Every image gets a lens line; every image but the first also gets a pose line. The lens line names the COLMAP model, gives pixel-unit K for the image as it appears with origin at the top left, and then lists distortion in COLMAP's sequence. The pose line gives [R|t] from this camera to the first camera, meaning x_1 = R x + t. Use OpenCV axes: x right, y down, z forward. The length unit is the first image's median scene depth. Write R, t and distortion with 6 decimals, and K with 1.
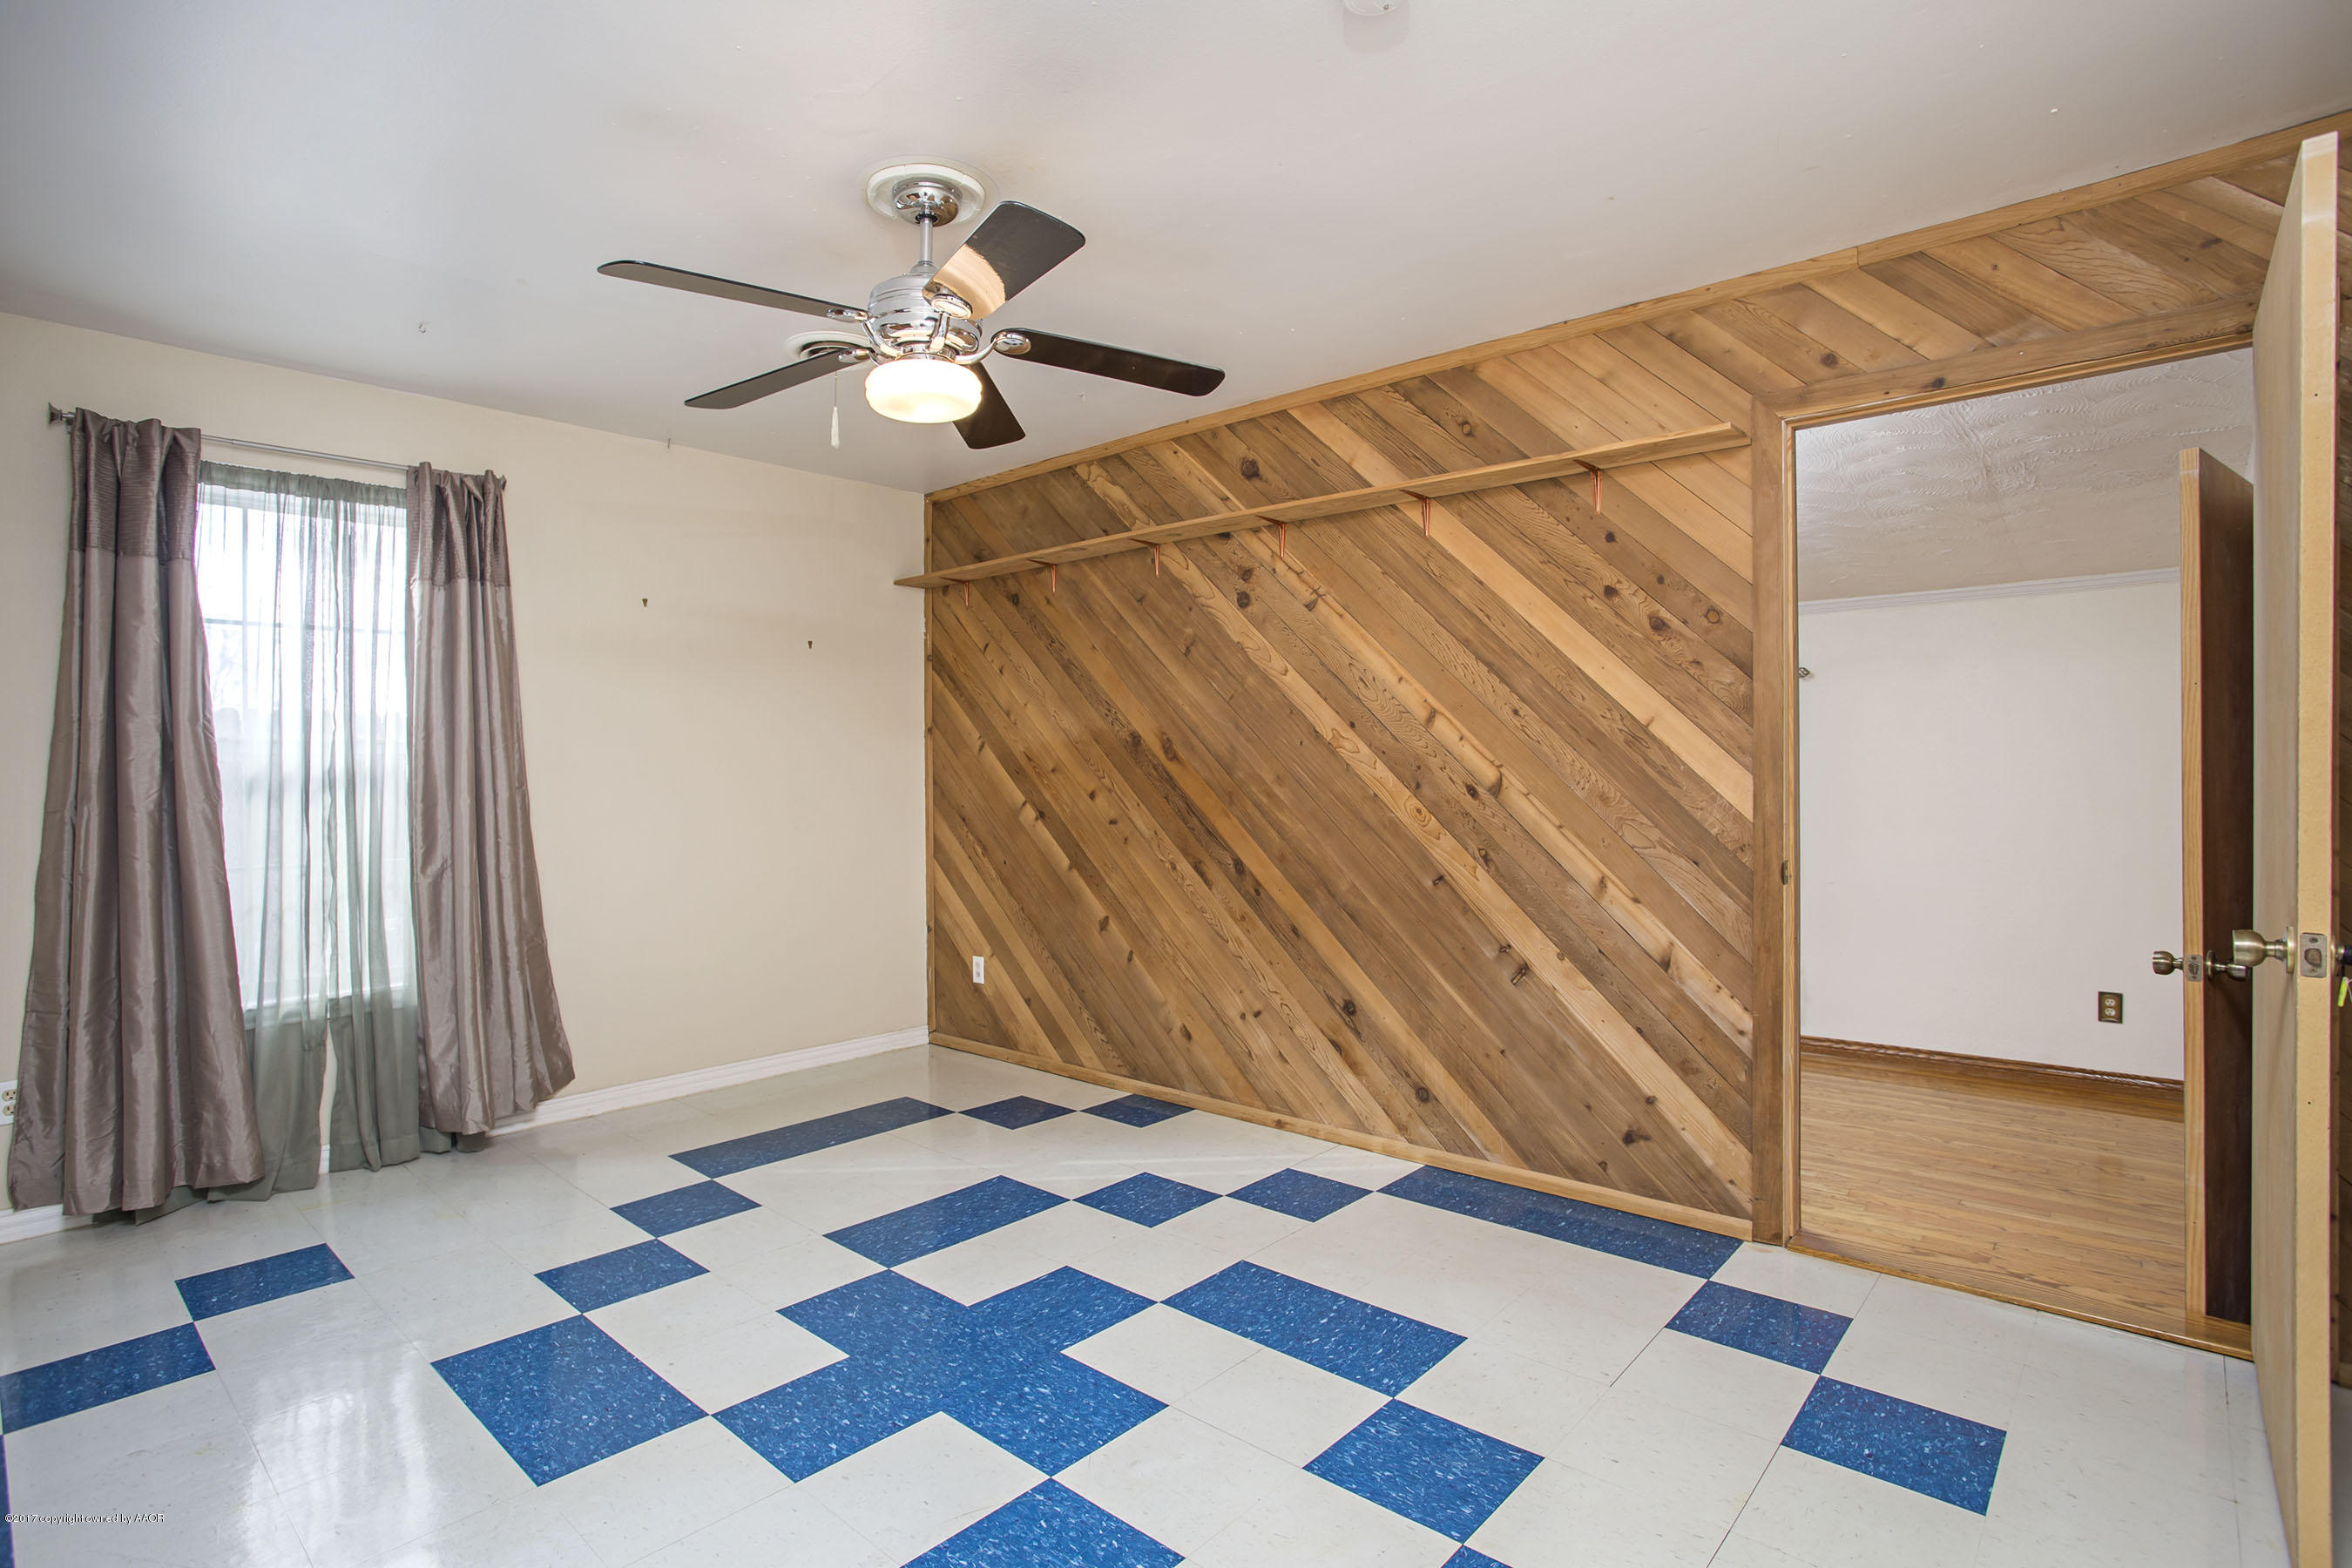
lens RADIAL K [[1144.4, 0, 1169.2], [0, 1144.4, 779.6], [0, 0, 1]] dist [-0.058971, 0.016555]
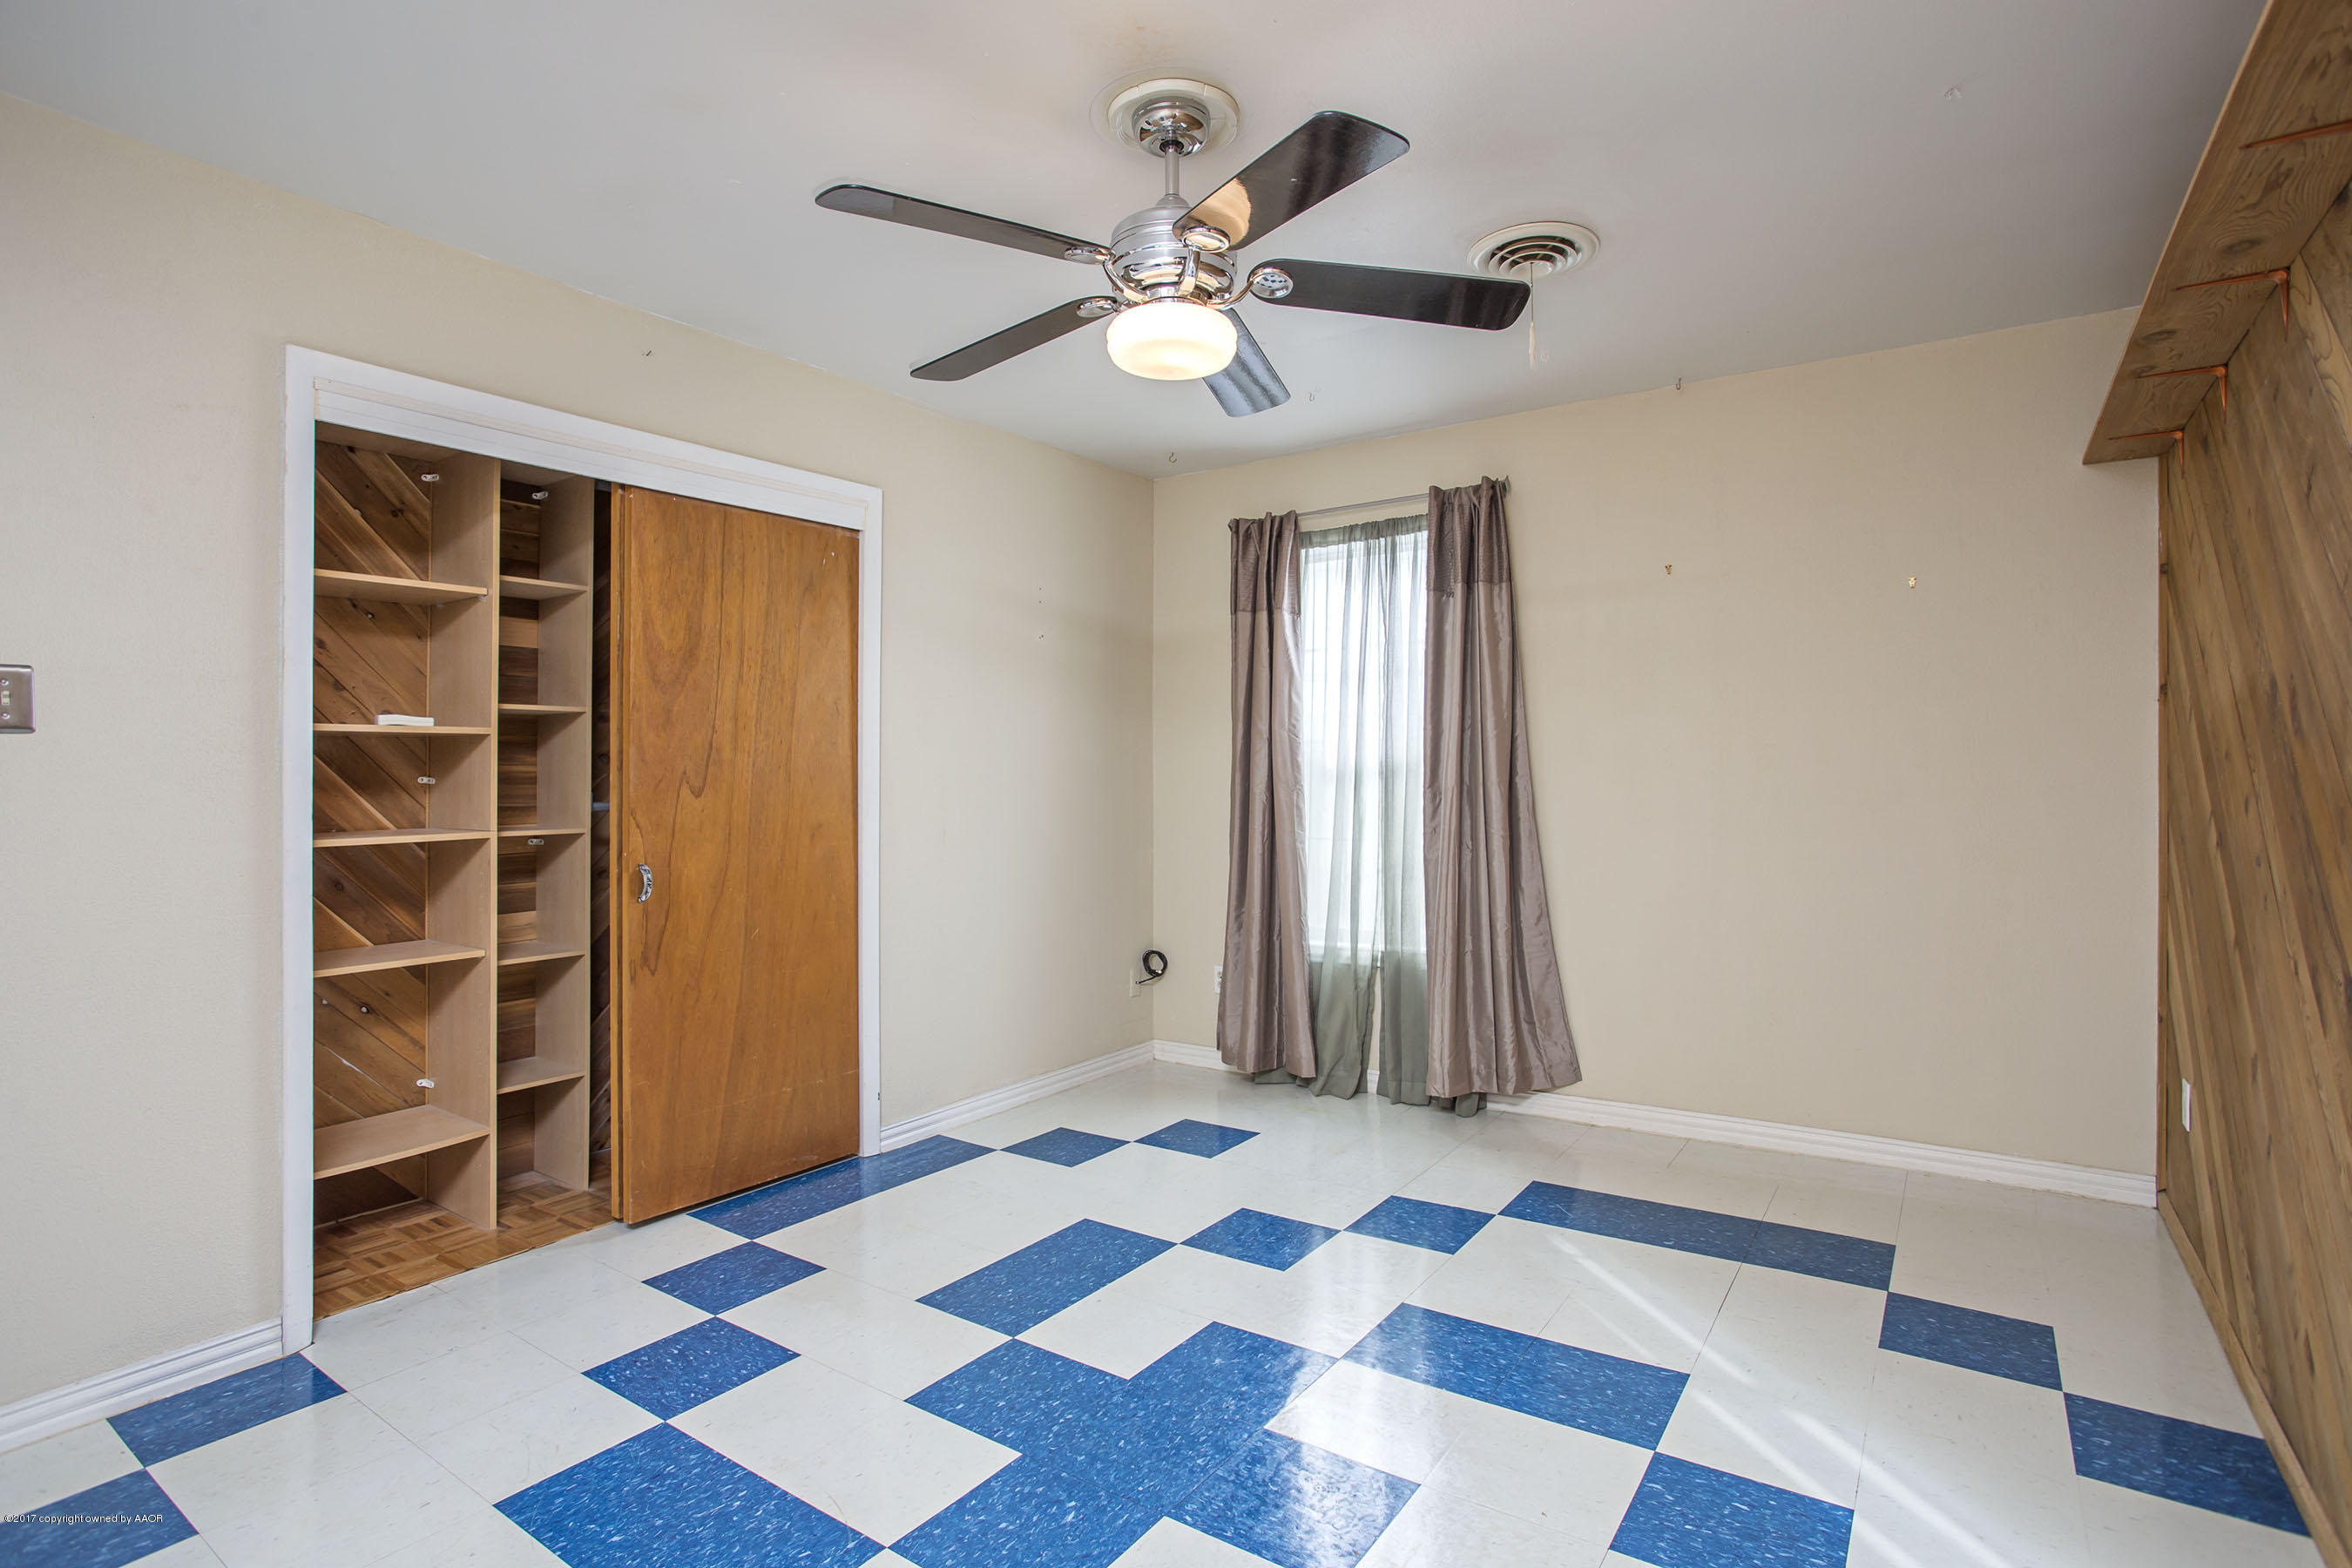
lens RADIAL K [[1144.4, 0, 1168.3], [0, 1144.4, 781.2], [0, 0, 1]] dist [-0.058971, 0.016555]
pose [[0.135549, 0.014063, -0.990671, 0.449670], [0.003038, 0.999889, 0.014610, -0.007134], [0.990766, -0.004990, 0.135491, 0.614438]]
